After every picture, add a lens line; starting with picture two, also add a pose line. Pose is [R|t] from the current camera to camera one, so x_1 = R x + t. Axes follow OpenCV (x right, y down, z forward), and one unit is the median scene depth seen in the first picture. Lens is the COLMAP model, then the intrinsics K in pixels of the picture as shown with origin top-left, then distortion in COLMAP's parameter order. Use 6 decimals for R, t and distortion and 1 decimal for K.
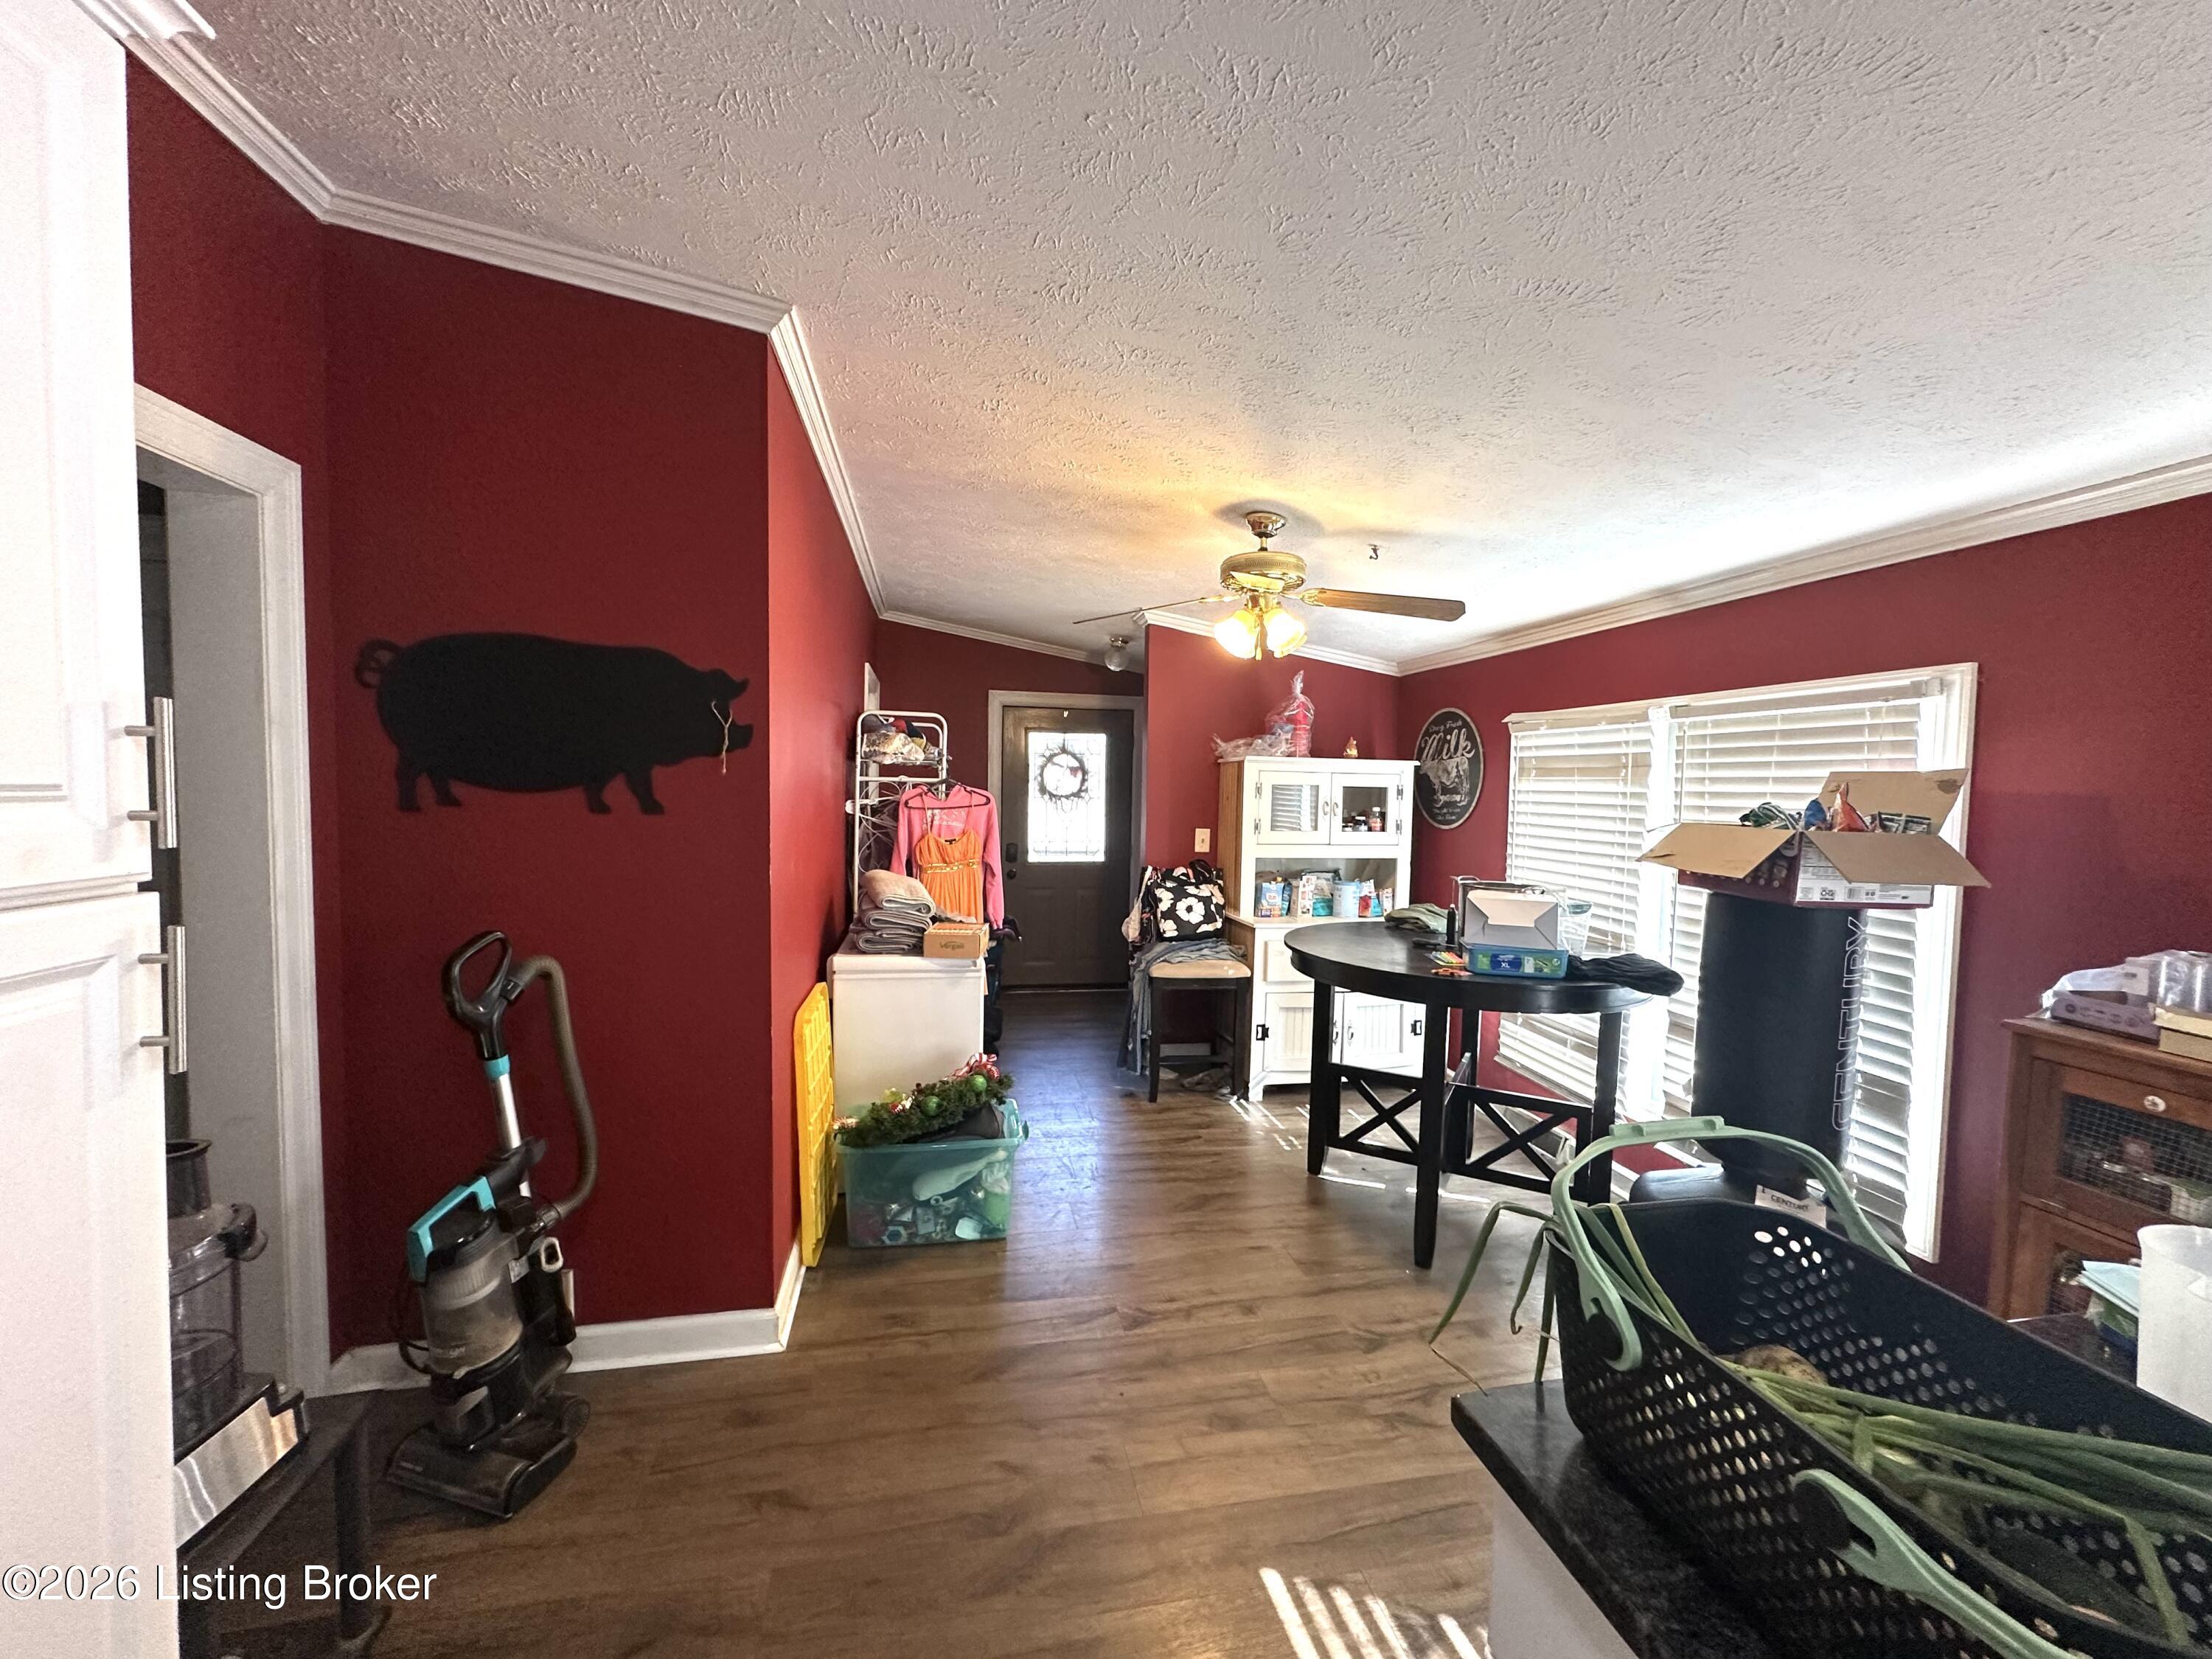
lens RADIAL K [[886.0, 0, 1104.6], [0, 886.0, 826.6], [0, 0, 1]] dist [-0.004343, -0.000251]
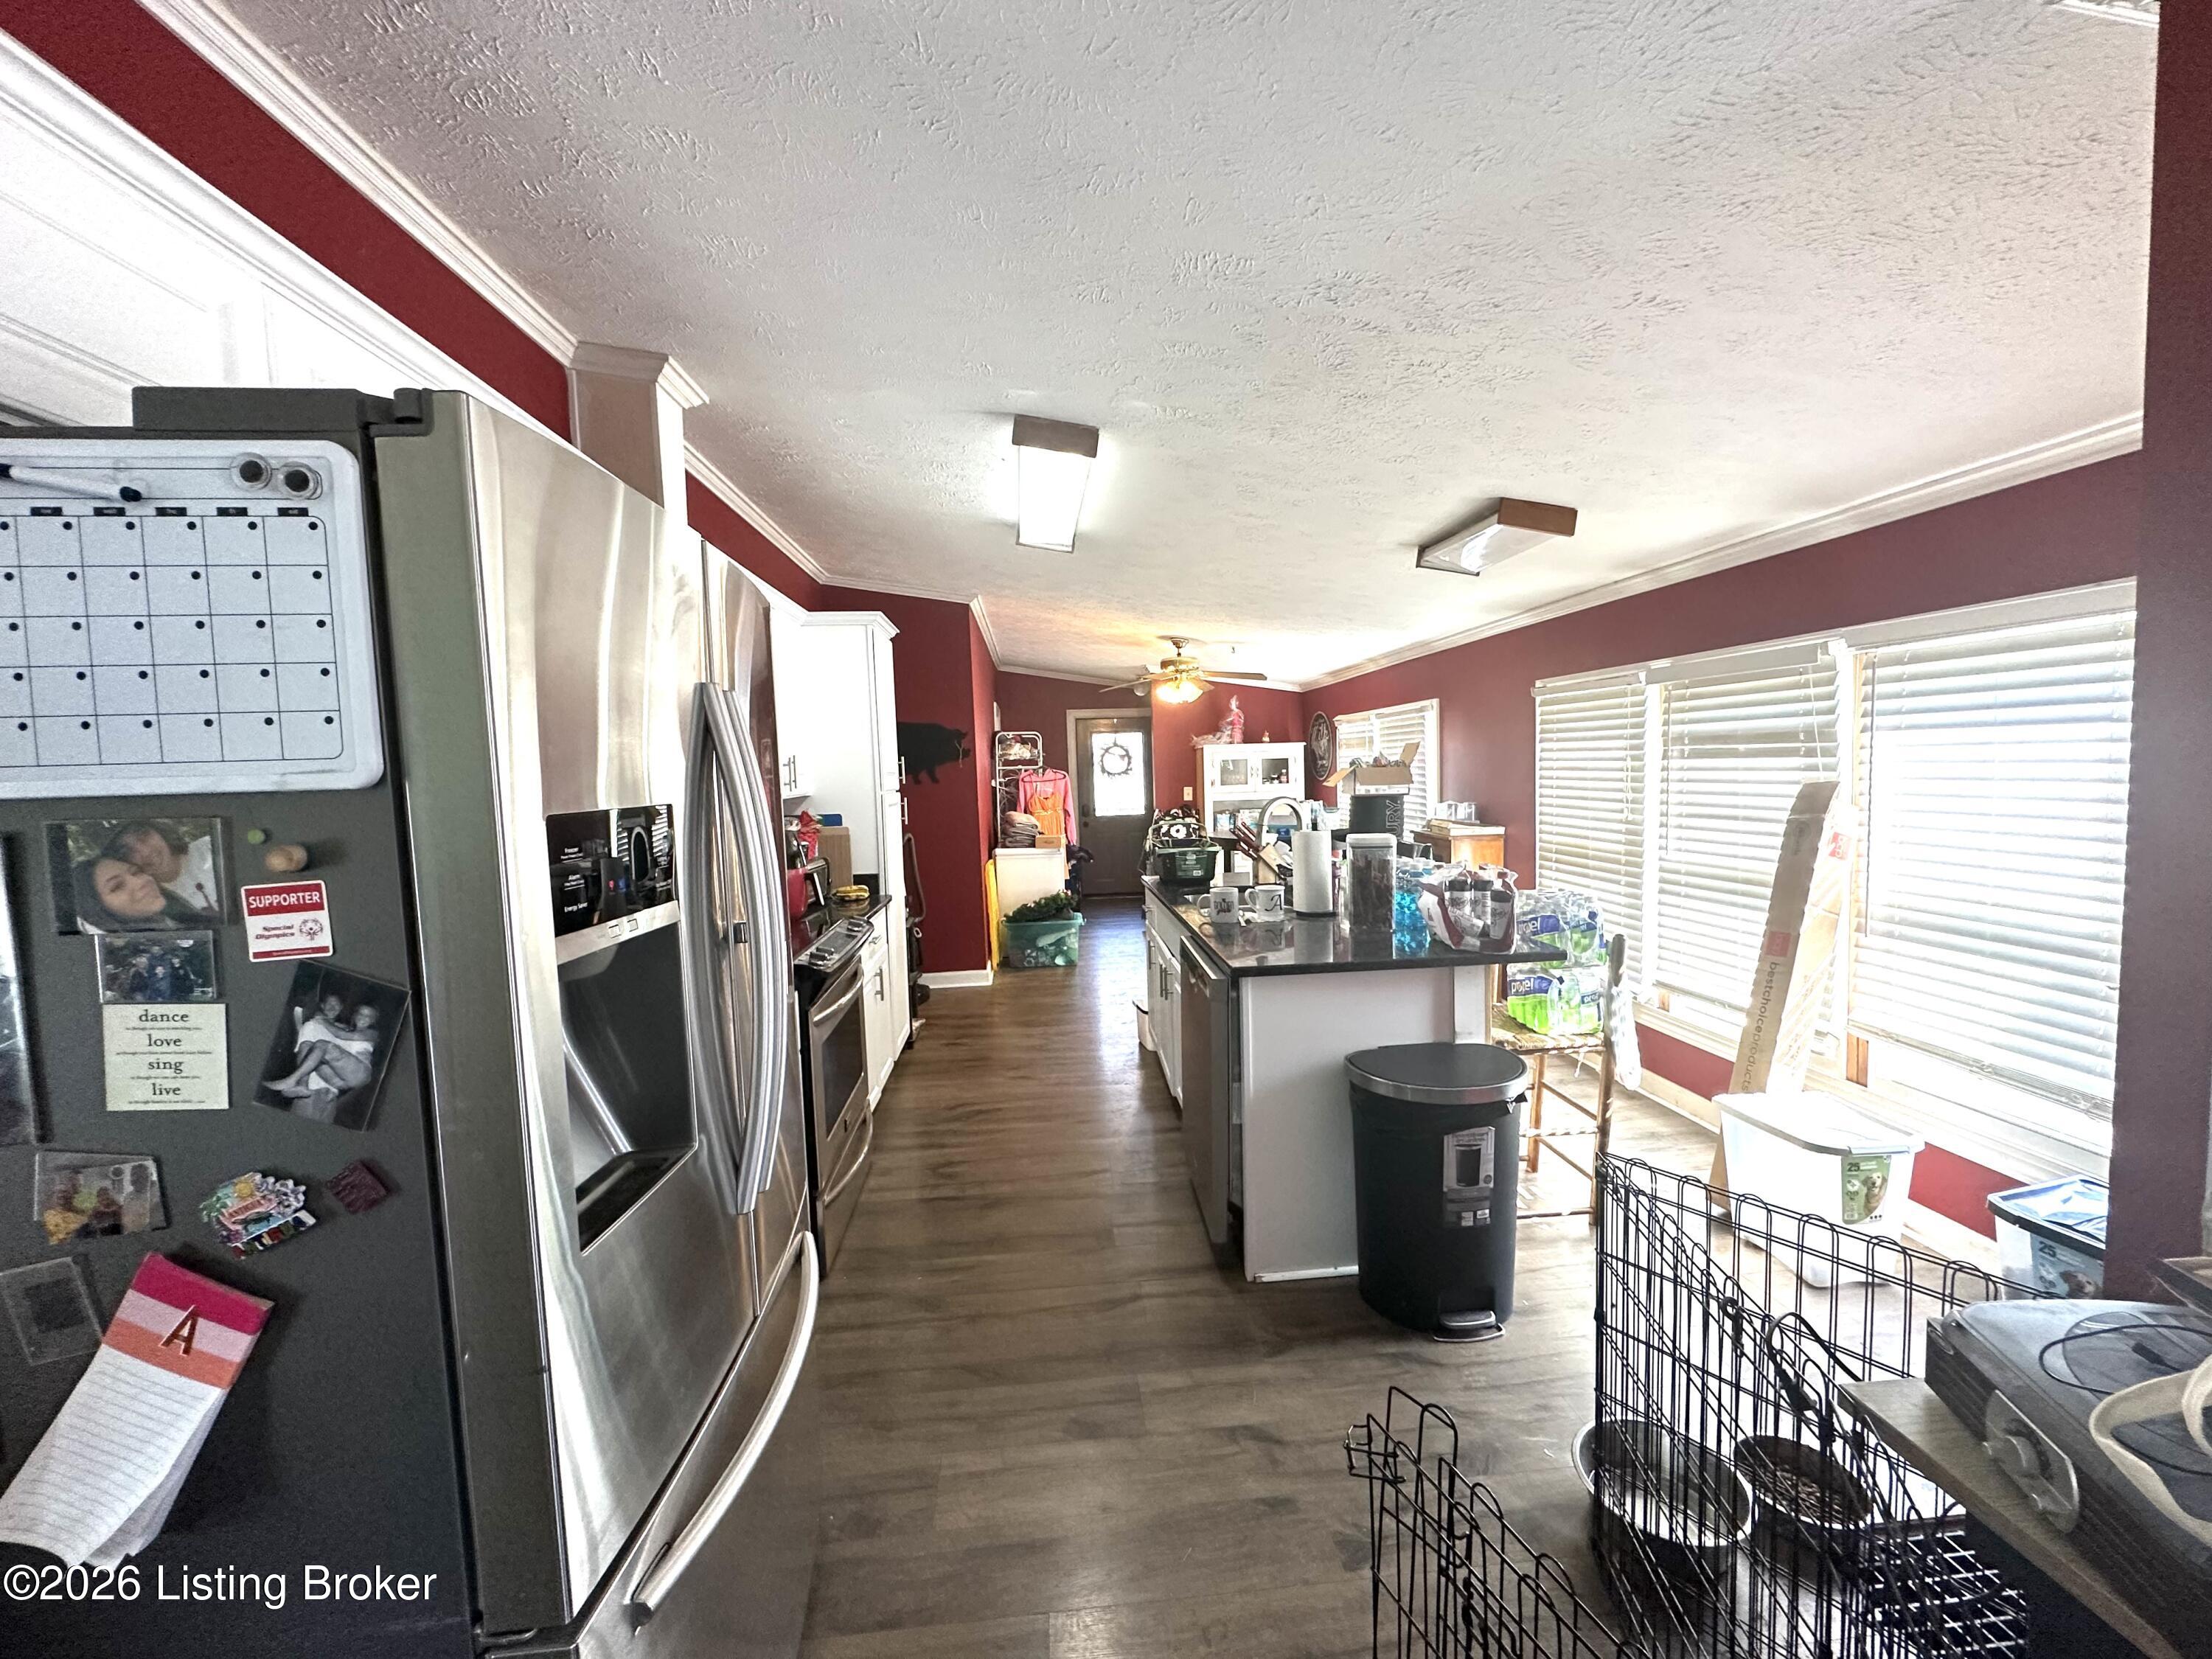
lens RADIAL K [[886.0, 0, 1112.9], [0, 886.0, 827.0], [0, 0, 1]] dist [-0.004343, -0.000251]
pose [[0.993760, -0.044150, -0.102428, 0.152593], [0.046013, 0.998814, 0.015893, 0.051350], [0.101605, -0.020507, 0.994613, -0.835286]]
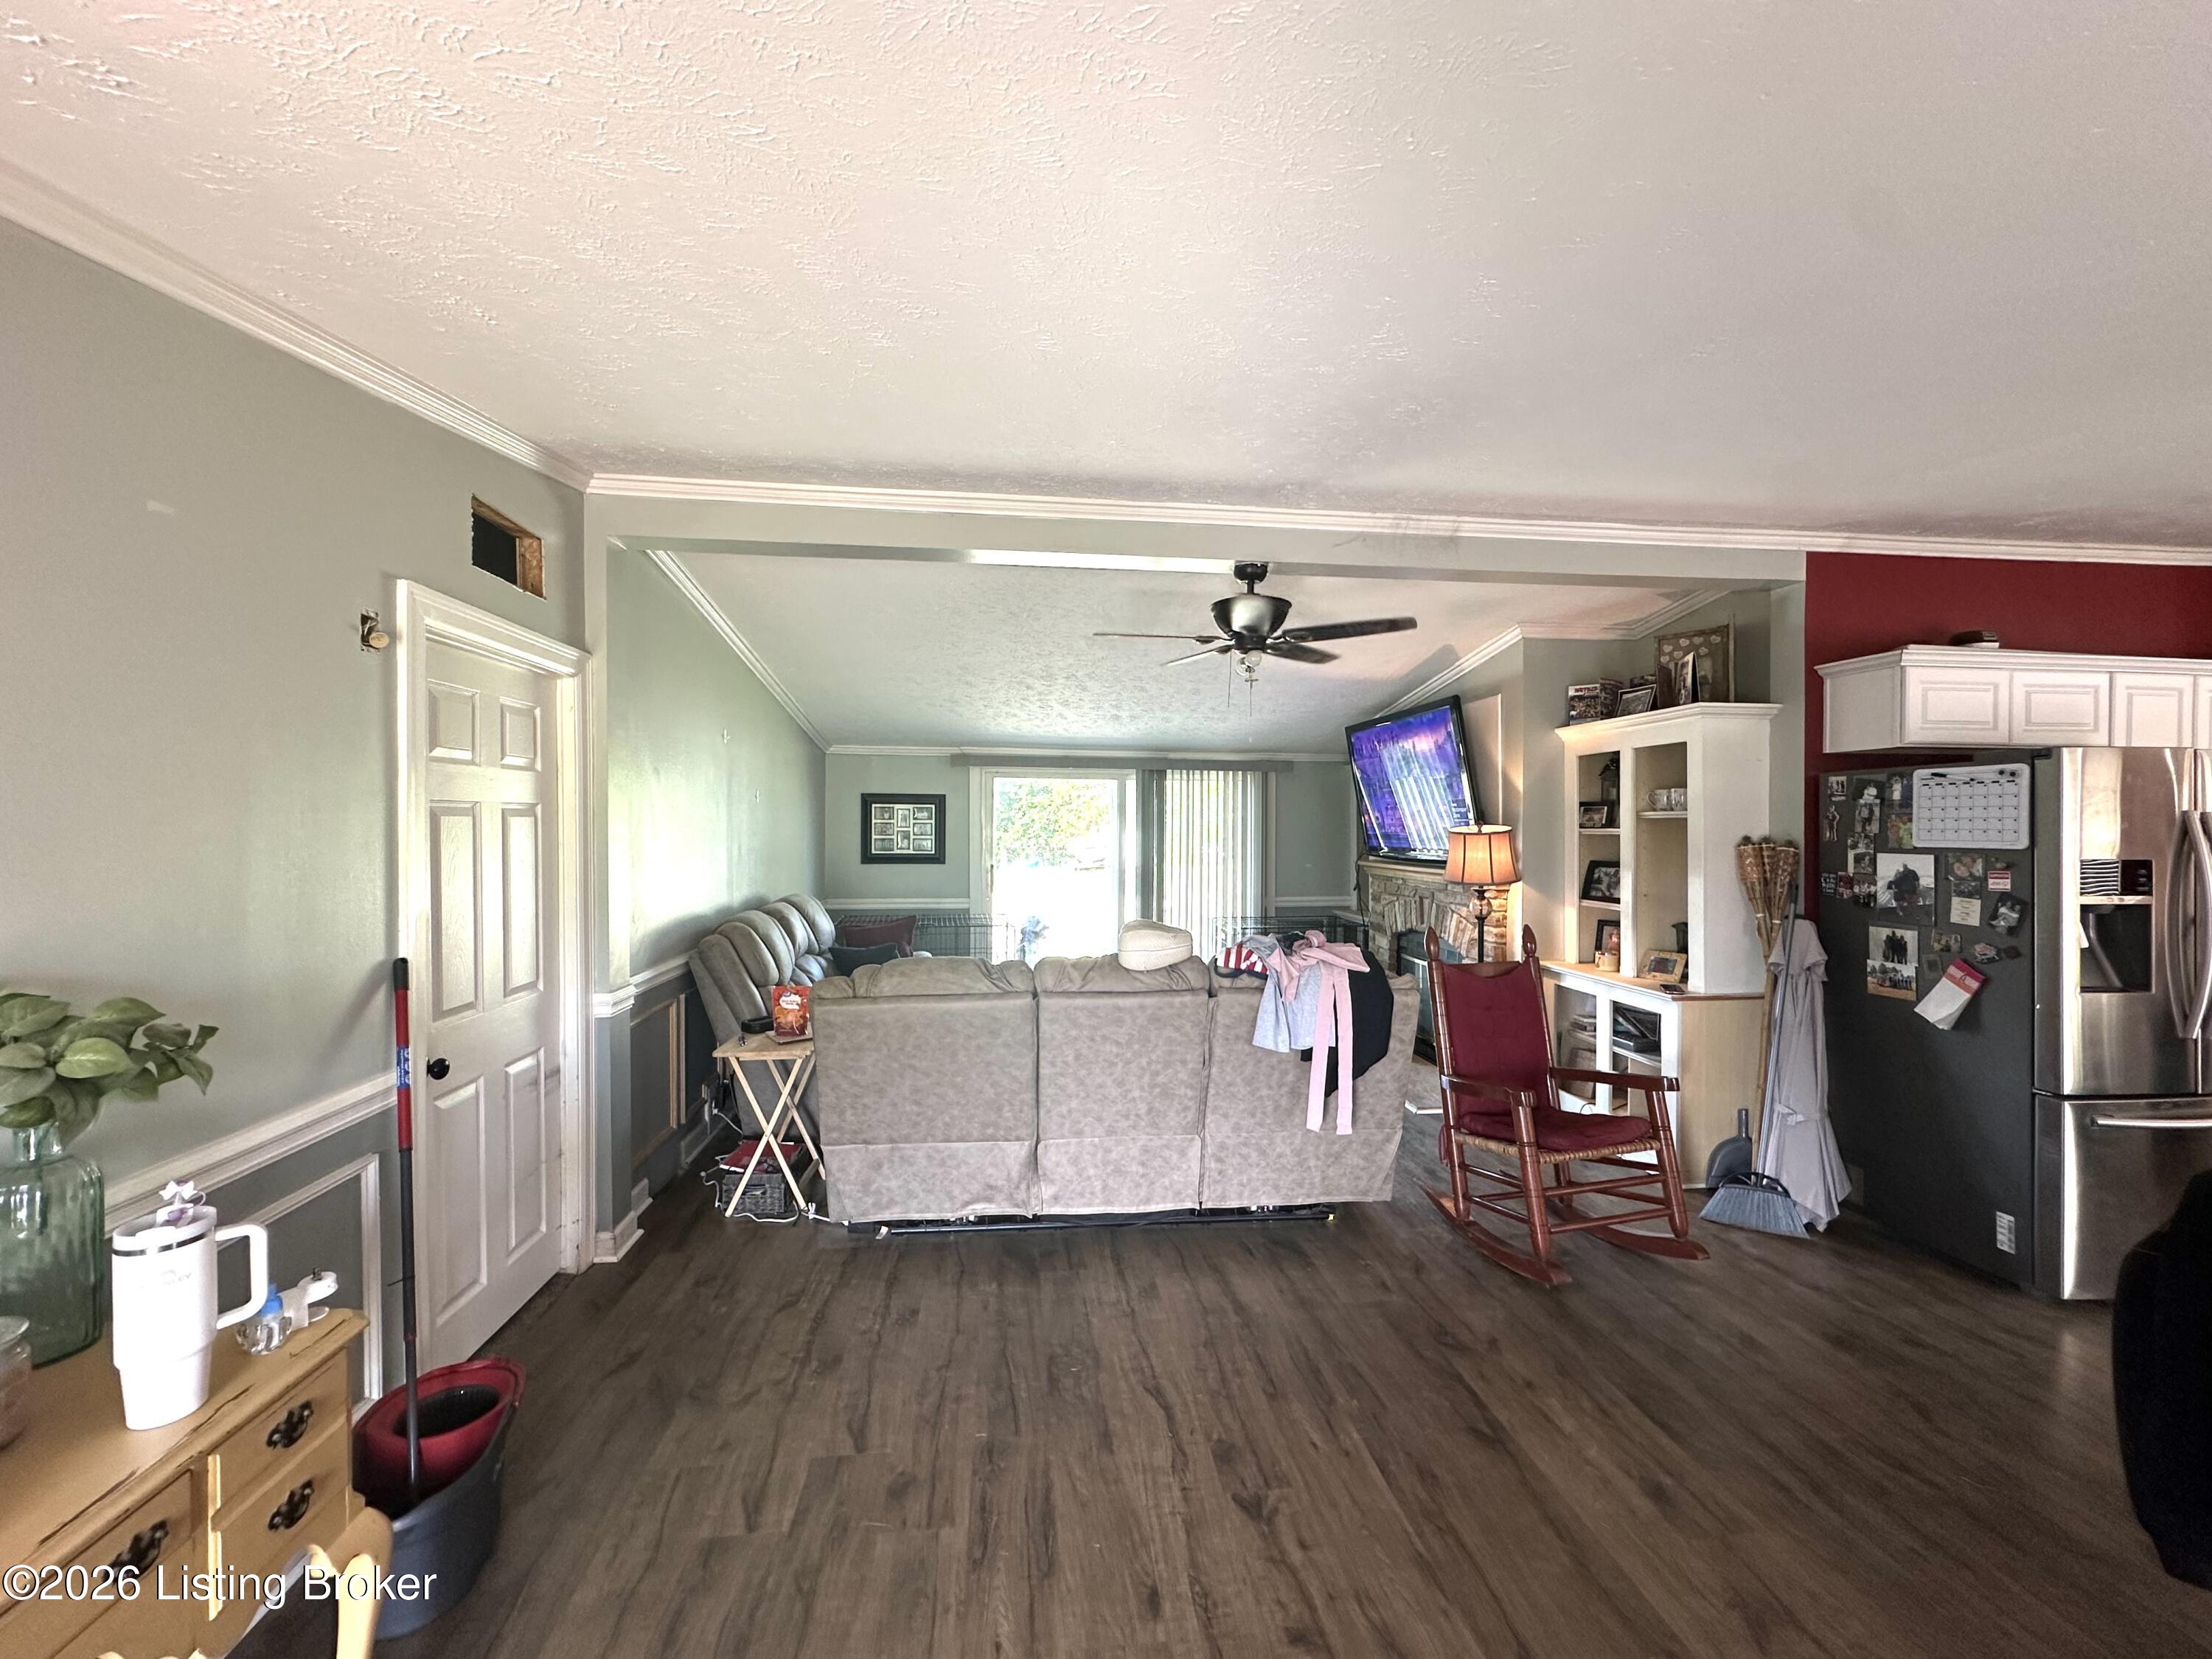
lens RADIAL K [[886.0, 0, 1104.2], [0, 886.0, 828.5], [0, 0, 1]] dist [-0.004343, -0.000251]
pose [[-0.079579, -0.015806, -0.996703, 3.178211], [-0.052660, 0.998545, -0.011631, 0.144284], [0.995437, 0.051561, -0.080295, -3.453443]]
